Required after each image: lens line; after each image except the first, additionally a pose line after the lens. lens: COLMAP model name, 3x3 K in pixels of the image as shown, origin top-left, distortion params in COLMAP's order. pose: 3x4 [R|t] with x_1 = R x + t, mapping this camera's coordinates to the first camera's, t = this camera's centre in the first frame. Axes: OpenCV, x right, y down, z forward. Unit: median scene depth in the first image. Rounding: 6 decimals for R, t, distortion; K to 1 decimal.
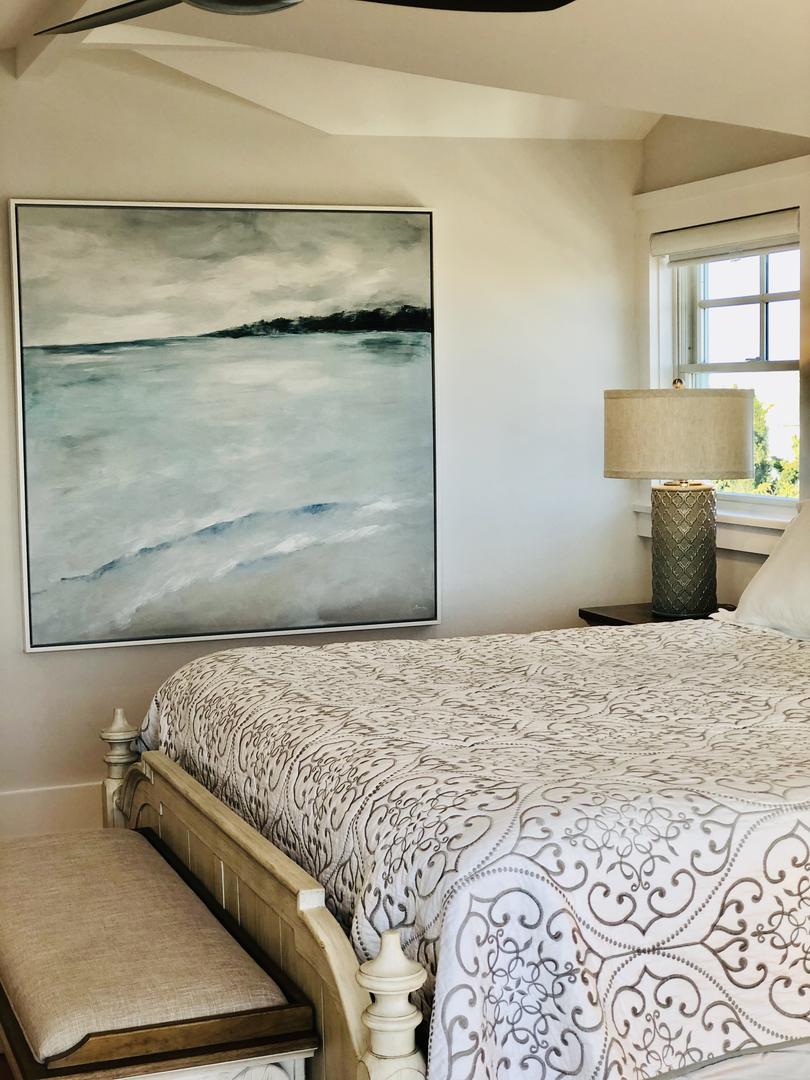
lens RADIAL K [[1775.8, 0, 400.9], [0, 1775.8, 544.0], [0, 0, 1]] dist [0.000737, 0.000000]
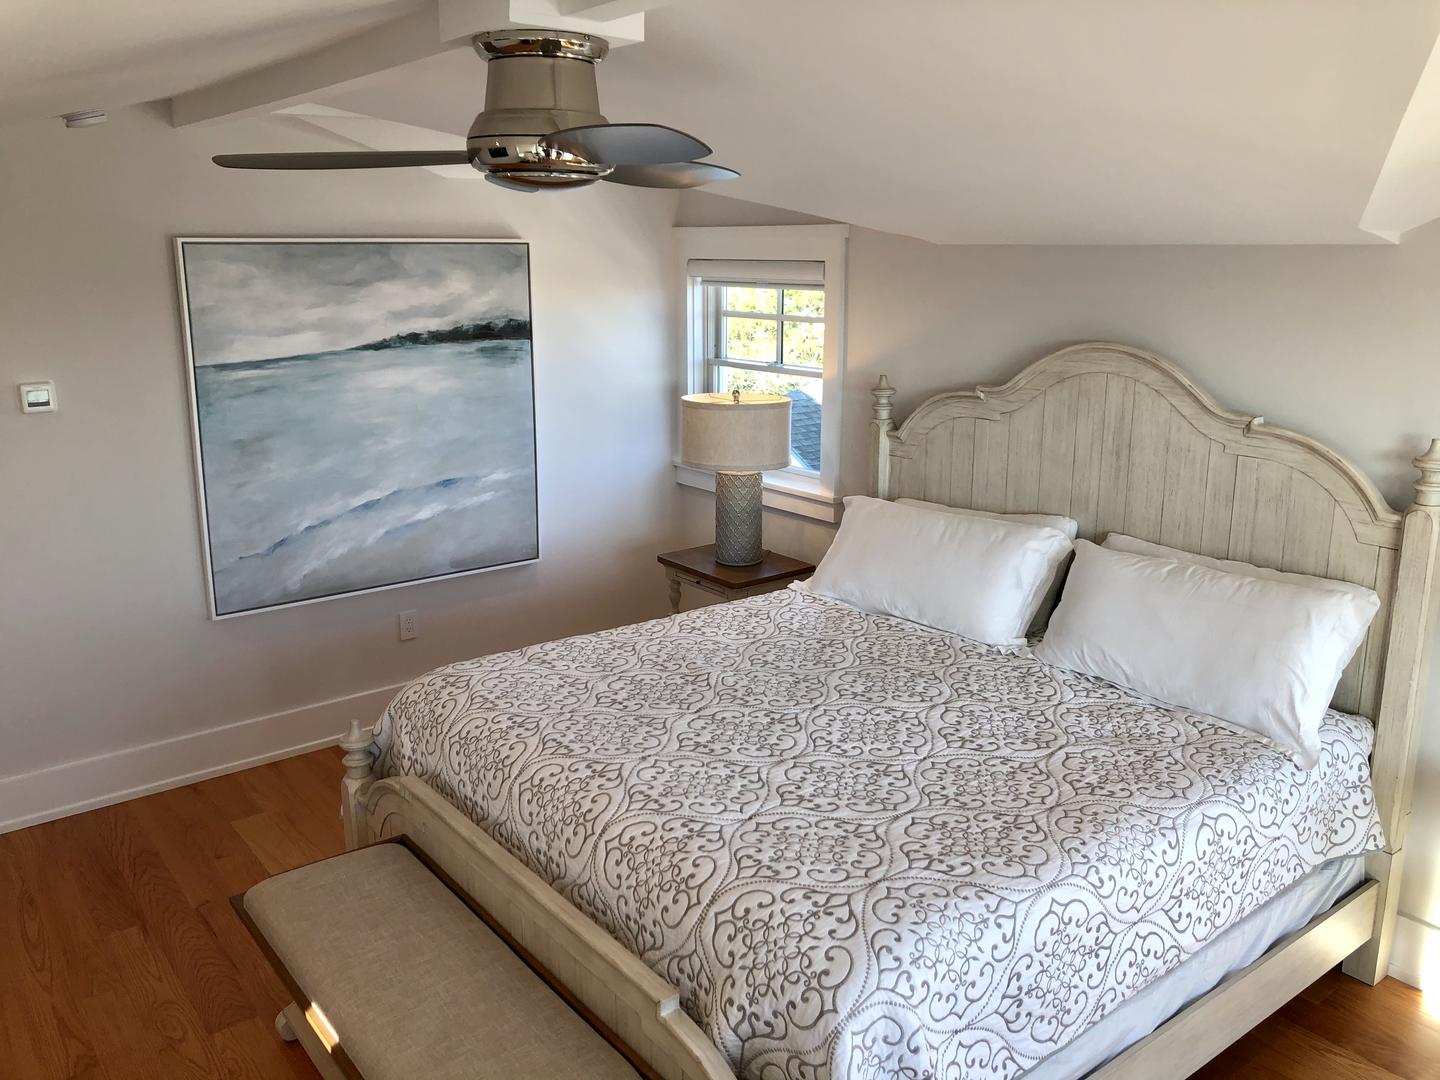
lens RADIAL K [[1176.9, 0, 734.0], [0, 1176.9, 525.9], [0, 0, 1]] dist [0.019577, -0.017790]
pose [[0.949881, -0.049230, 0.308712, -0.118988], [0.004950, 0.989767, 0.142607, -0.113535], [-0.312573, -0.133932, 0.940404, 0.149773]]
